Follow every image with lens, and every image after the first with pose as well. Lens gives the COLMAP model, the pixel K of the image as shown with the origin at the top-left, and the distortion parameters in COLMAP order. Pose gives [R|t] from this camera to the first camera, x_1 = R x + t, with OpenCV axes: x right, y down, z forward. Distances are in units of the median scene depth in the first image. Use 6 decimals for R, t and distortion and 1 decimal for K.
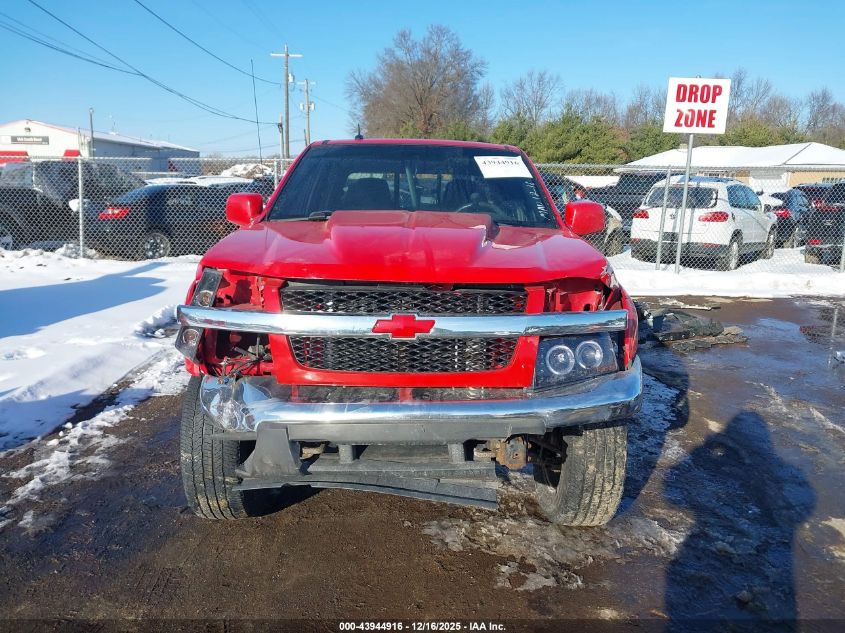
lens RADIAL K [[678.1, 0, 422.5], [0, 678.1, 316.5], [0, 0, 1]] dist [0.004934, -0.006581]
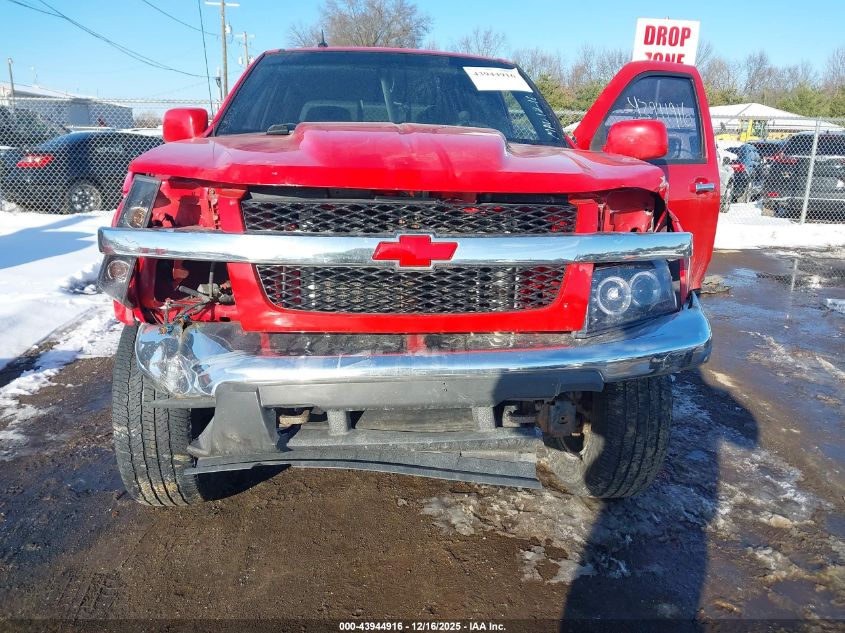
lens RADIAL K [[675.4, 0, 431.3], [0, 675.4, 328.5], [0, 0, 1]] dist [0.005270, -0.000893]
pose [[0.995907, -0.014907, 0.089143, -0.059448], [0.008269, 0.997195, 0.074386, 0.034612], [-0.090002, -0.073344, 0.993237, 0.202583]]
